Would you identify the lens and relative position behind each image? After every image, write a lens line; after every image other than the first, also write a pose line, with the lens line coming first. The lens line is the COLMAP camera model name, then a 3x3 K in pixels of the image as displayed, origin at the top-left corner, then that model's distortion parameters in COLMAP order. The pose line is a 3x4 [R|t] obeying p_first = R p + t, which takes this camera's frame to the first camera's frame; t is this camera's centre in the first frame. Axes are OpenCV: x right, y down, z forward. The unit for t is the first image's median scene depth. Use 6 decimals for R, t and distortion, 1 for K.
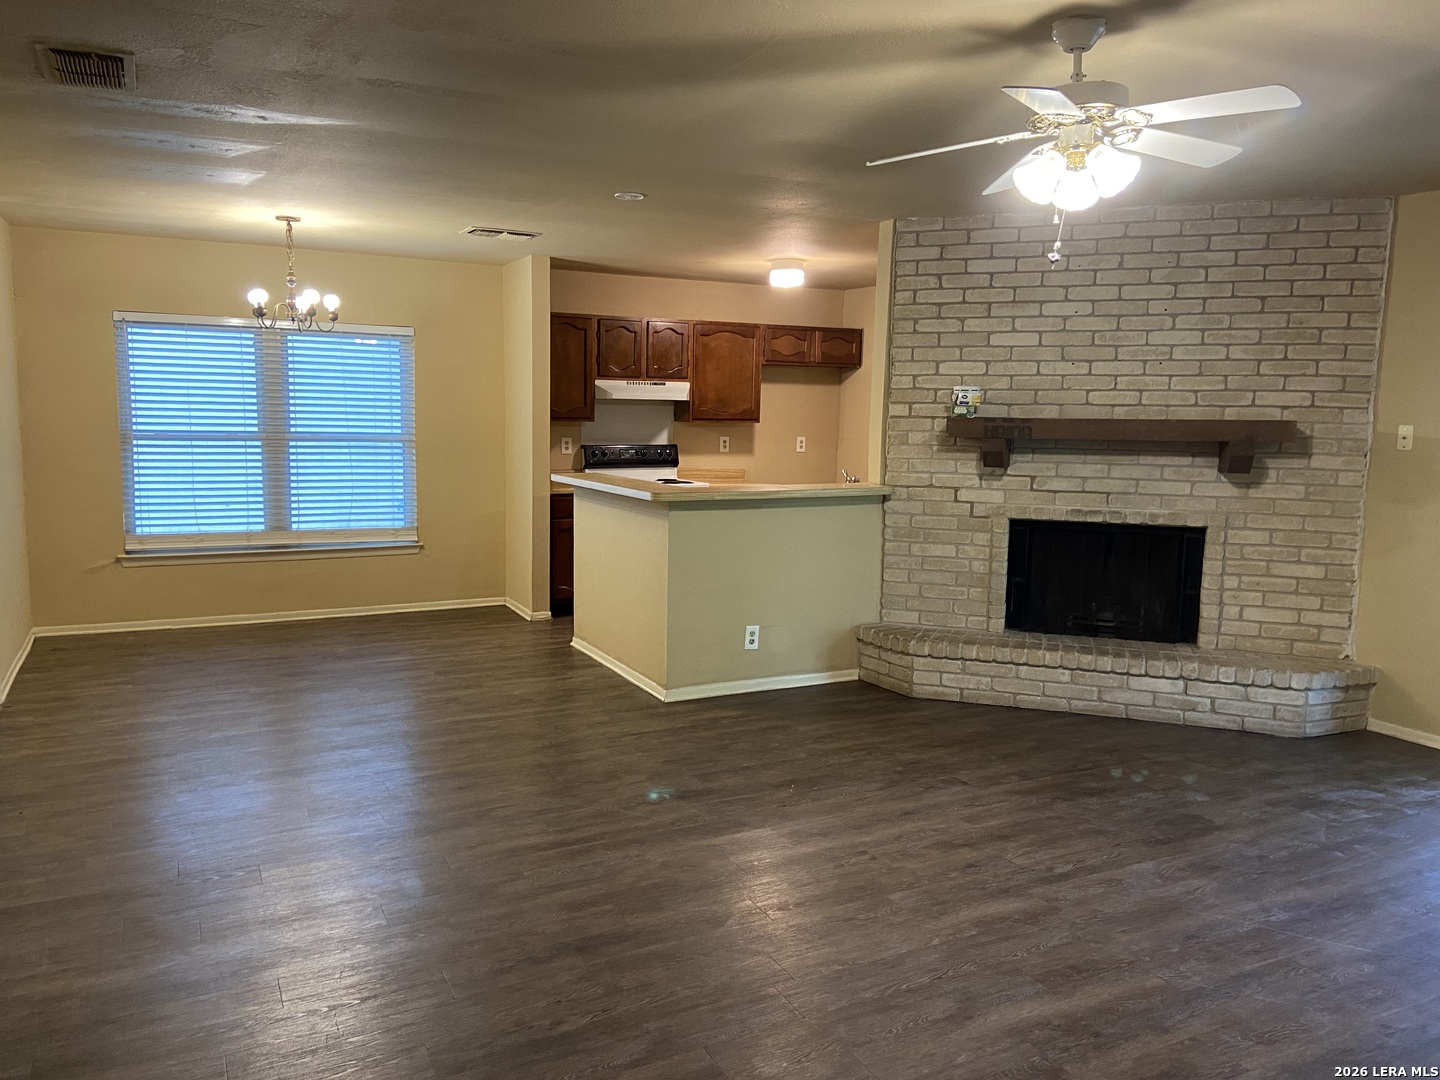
lens RADIAL K [[1084.3, 0, 710.5], [0, 1084.3, 542.8], [0, 0, 1]] dist [0.110462, -0.129104]
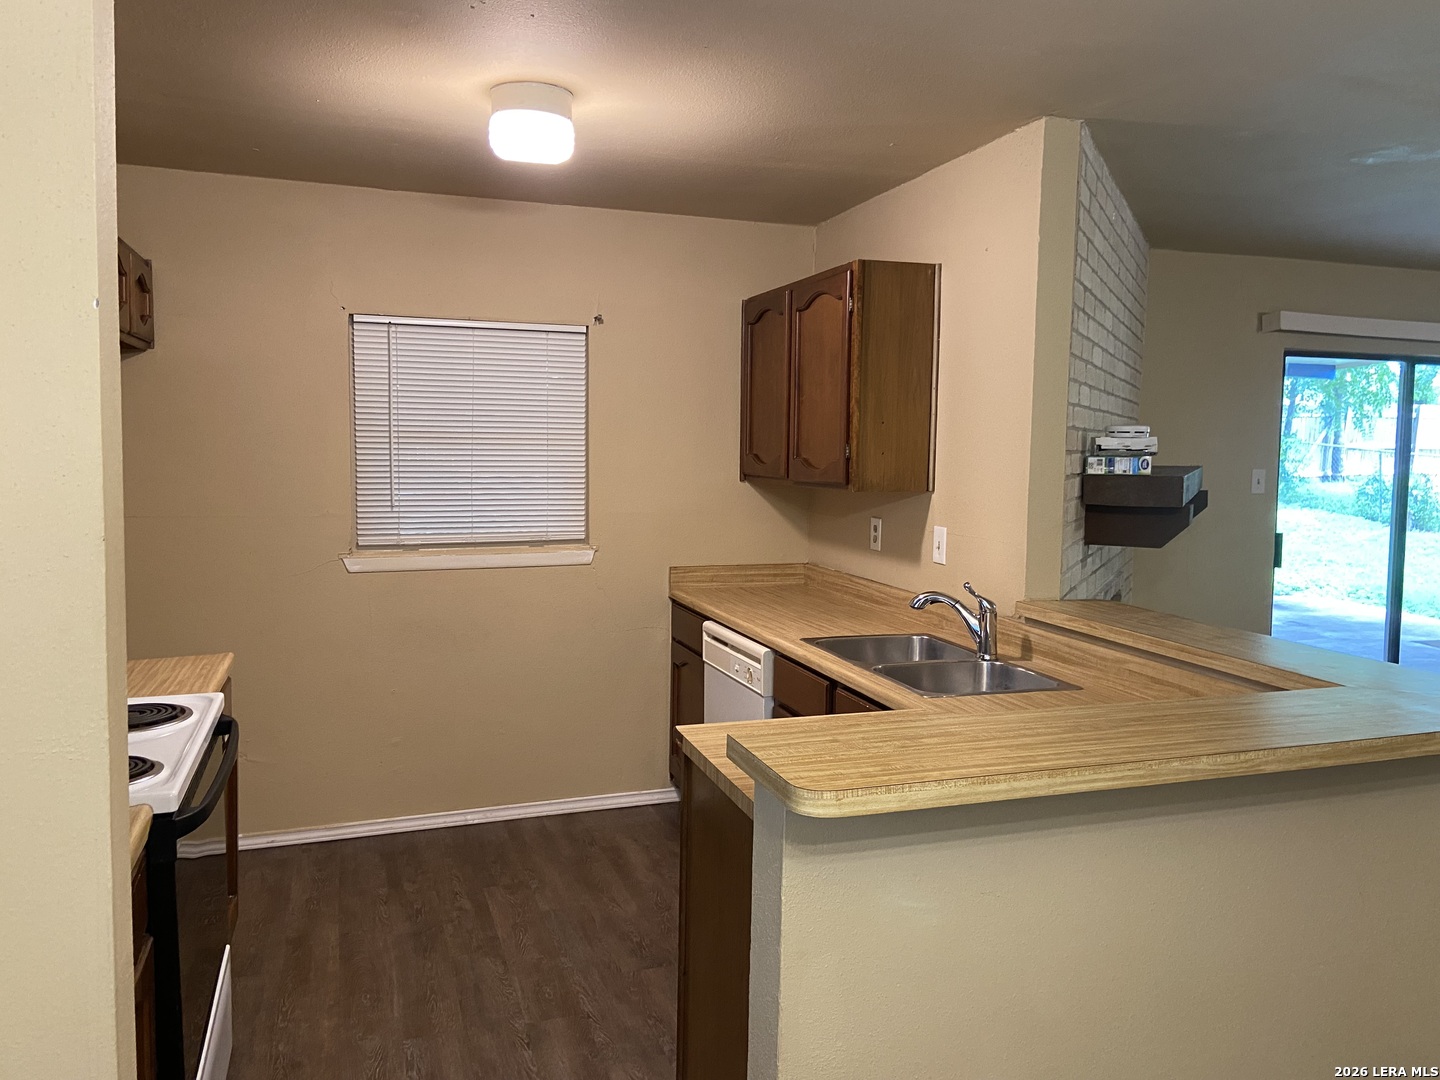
lens RADIAL K [[1084.3, 0, 718.2], [0, 1084.3, 526.0], [0, 0, 1]] dist [0.110462, -0.129104]
pose [[0.123962, -0.093183, 0.987902, -0.437504], [0.110543, 0.990681, 0.079574, -0.164269], [-0.986110, 0.099341, 0.133107, 1.167039]]
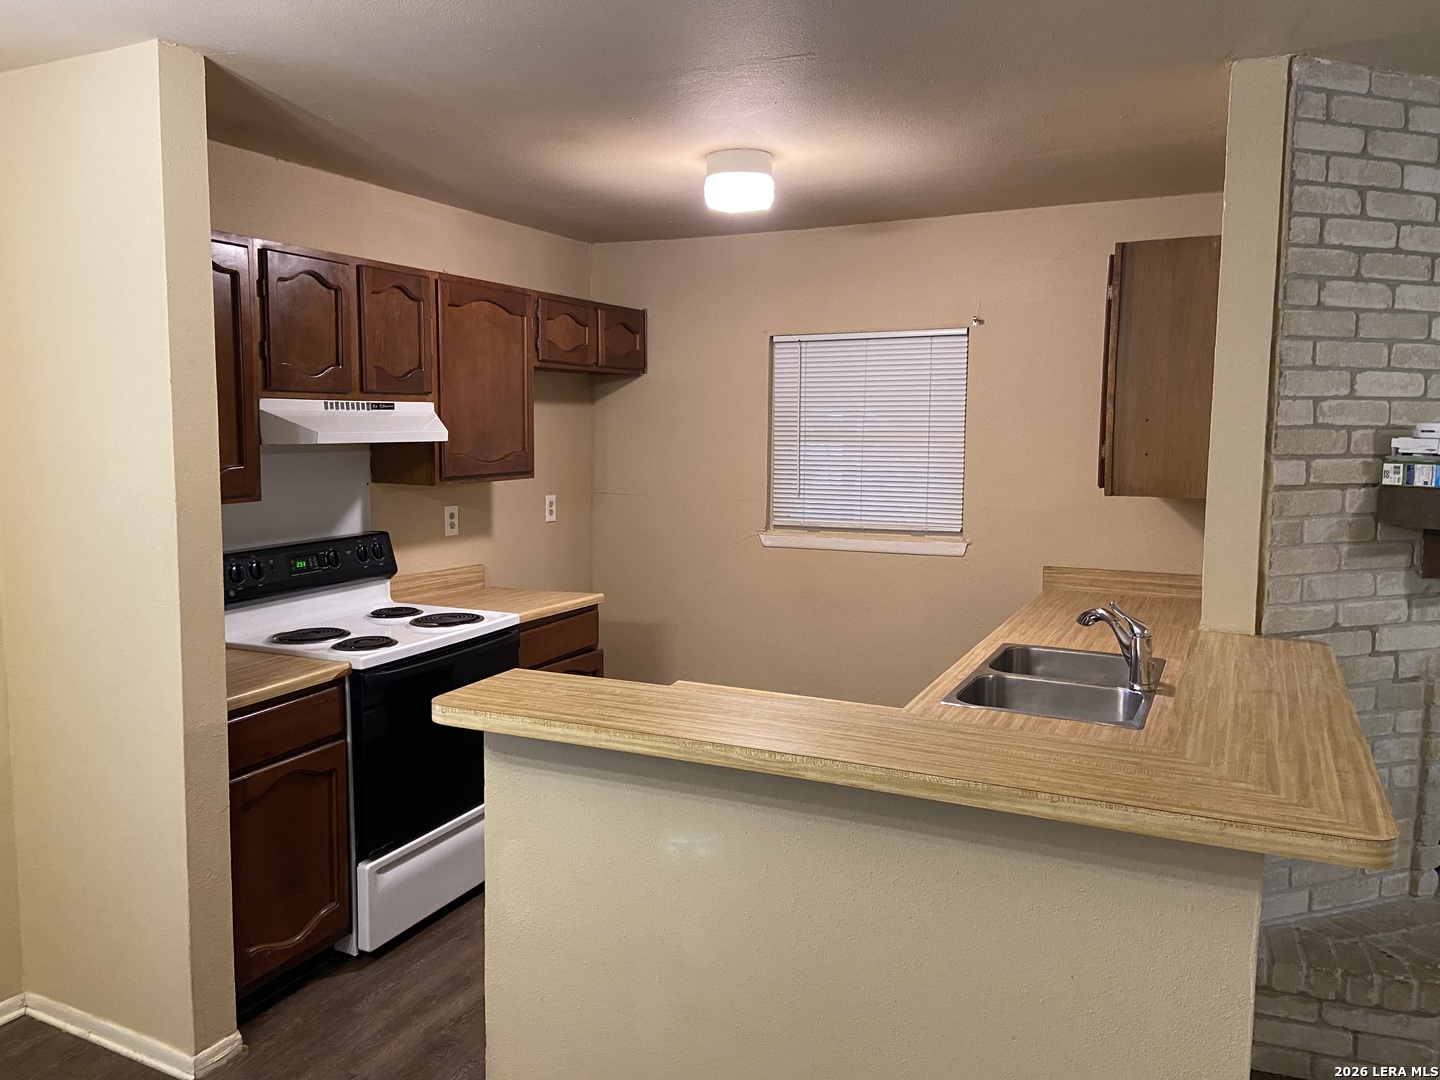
lens RADIAL K [[1084.3, 0, 707.1], [0, 1084.3, 522.9], [0, 0, 1]] dist [0.110462, -0.129104]
pose [[0.788083, -0.073055, 0.611219, -0.327014], [0.085453, 0.996302, 0.008901, -0.132785], [-0.609609, 0.045216, 0.791412, 0.822202]]
